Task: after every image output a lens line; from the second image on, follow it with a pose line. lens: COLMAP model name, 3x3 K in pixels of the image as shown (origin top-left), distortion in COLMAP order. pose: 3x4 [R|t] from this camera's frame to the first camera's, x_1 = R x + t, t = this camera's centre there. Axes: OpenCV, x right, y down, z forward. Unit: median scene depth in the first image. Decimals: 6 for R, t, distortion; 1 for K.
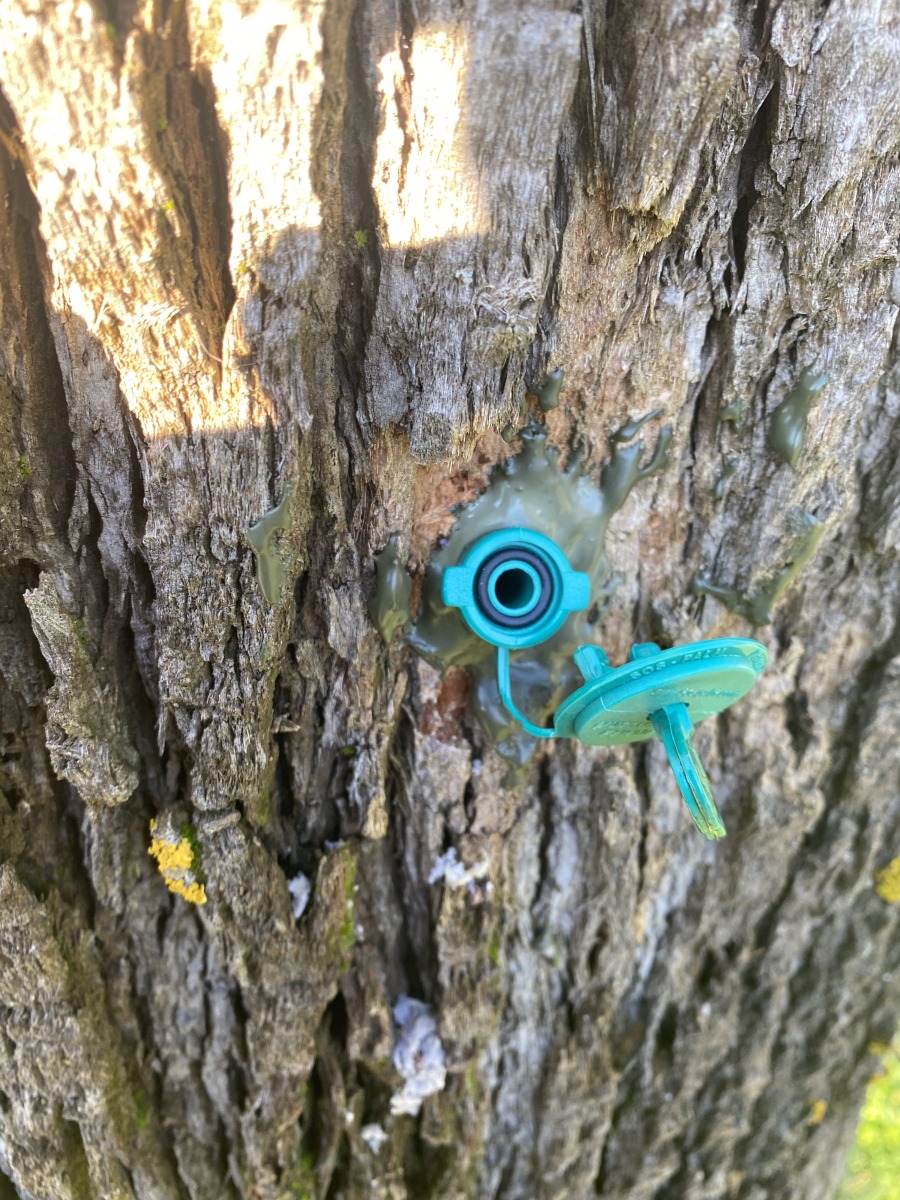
lens RADIAL K [[961.7, 0, 449.4], [0, 961.7, 569.5], [0, 0, 1]] dist [0.057929, -0.149533]
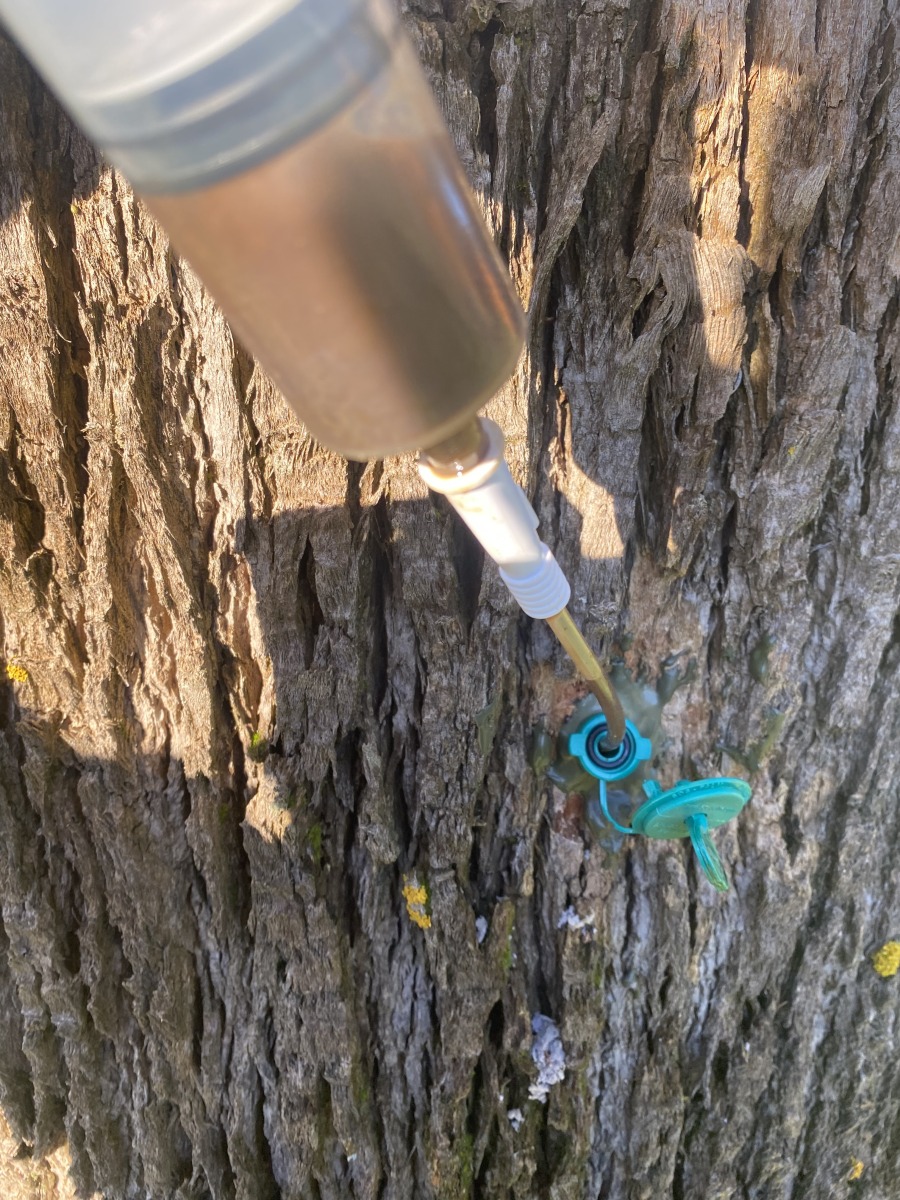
lens RADIAL K [[961.7, 0, 449.4], [0, 961.7, 569.5], [0, 0, 1]] dist [0.057929, -0.149533]
pose [[0.995263, 0.002562, -0.097187, -0.049043], [-0.016687, 0.989319, -0.144806, -0.037415], [0.095778, 0.145742, 0.984676, -0.764770]]
